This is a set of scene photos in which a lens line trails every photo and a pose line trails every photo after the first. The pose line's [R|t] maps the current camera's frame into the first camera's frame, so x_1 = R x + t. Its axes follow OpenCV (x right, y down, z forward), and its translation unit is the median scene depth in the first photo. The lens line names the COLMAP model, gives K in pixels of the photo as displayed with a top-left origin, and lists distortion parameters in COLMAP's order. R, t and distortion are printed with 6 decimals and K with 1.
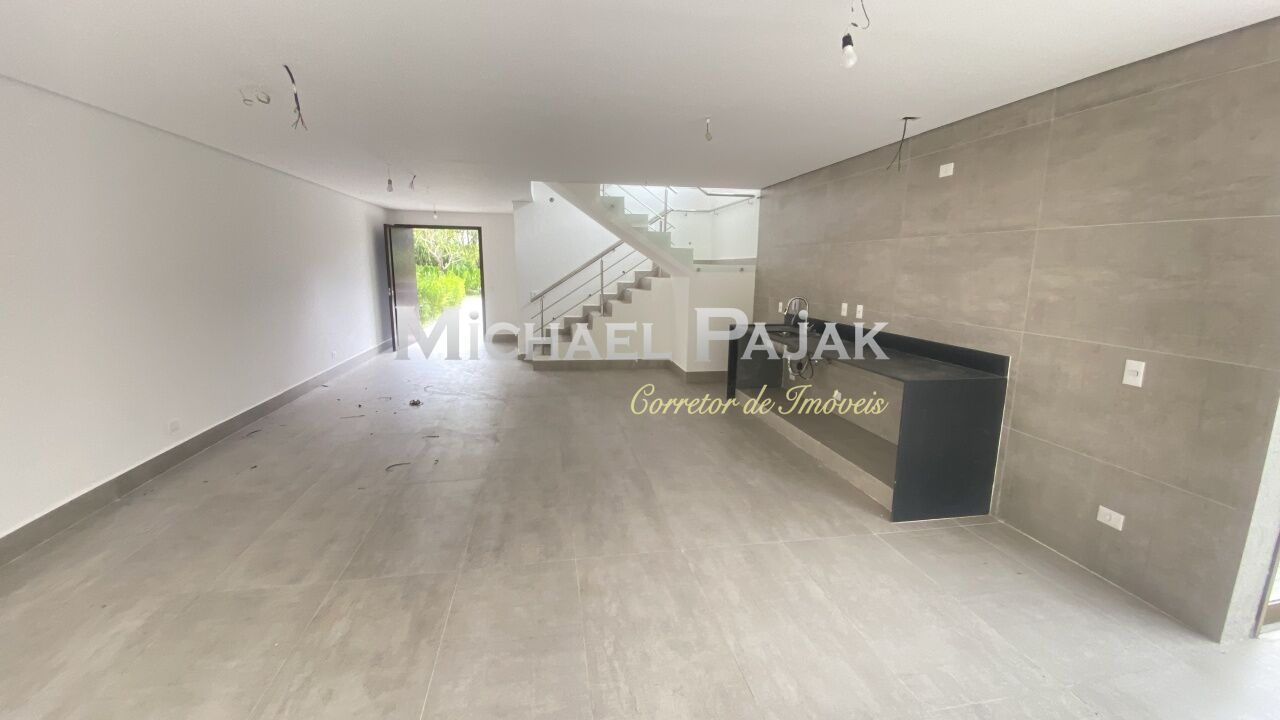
lens RADIAL K [[522.1, 0, 633.6], [0, 522.1, 363.1], [0, 0, 1]] dist [-0.003952, -0.011250]
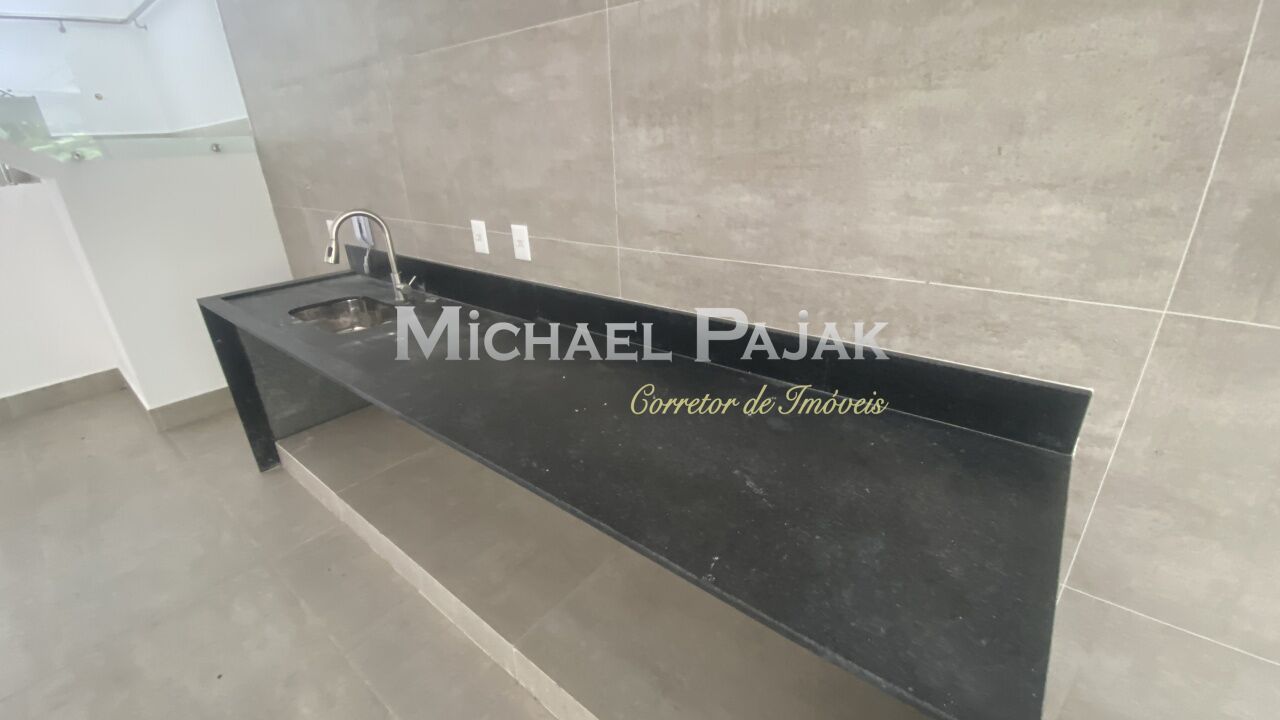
lens RADIAL K [[522.1, 0, 646.4], [0, 522.1, 365.7], [0, 0, 1]] dist [-0.003952, -0.011250]
pose [[0.747473, -0.285579, 0.599774, 0.281300], [0.155254, 0.952973, 0.260266, -0.112031], [-0.645895, -0.101425, 0.756659, 0.734697]]
